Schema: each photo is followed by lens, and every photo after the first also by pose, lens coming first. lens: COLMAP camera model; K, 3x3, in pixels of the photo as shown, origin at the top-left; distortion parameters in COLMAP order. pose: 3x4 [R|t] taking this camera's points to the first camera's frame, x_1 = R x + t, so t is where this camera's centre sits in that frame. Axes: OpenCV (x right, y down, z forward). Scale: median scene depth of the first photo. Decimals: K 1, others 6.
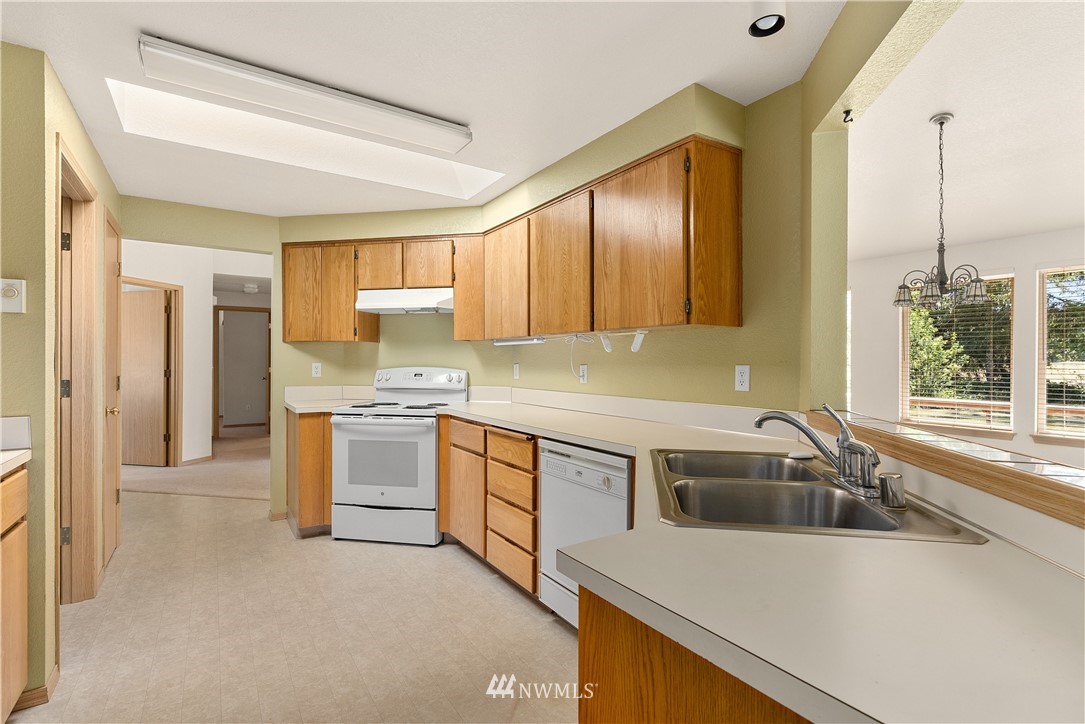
lens RADIAL K [[500.2, 0, 546.4], [0, 500.2, 364.6], [0, 0, 1]] dist [-0.011199, 0.000088]
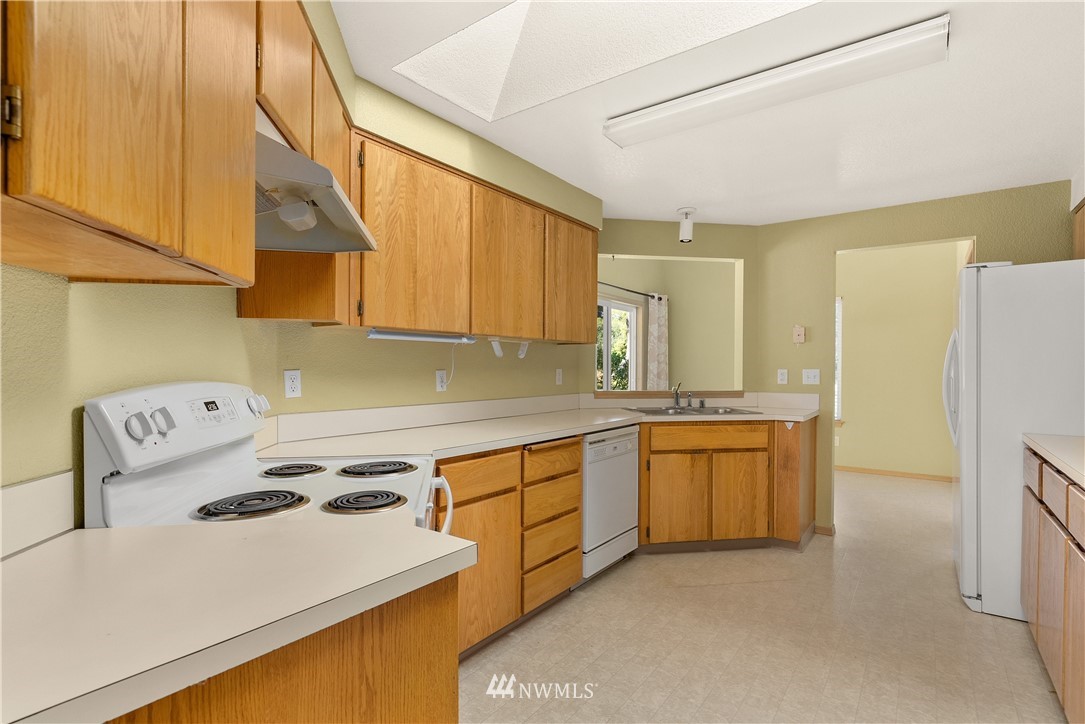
lens RADIAL K [[529.0, 0, 543.1], [0, 529.0, 367.0], [0, 0, 1]] dist [0.004667, -0.000135]
pose [[-0.339990, -0.009079, 0.940385, -0.990374], [-0.006082, 0.999954, 0.007455, -0.013017], [-0.940409, -0.003185, -0.340029, 1.348400]]
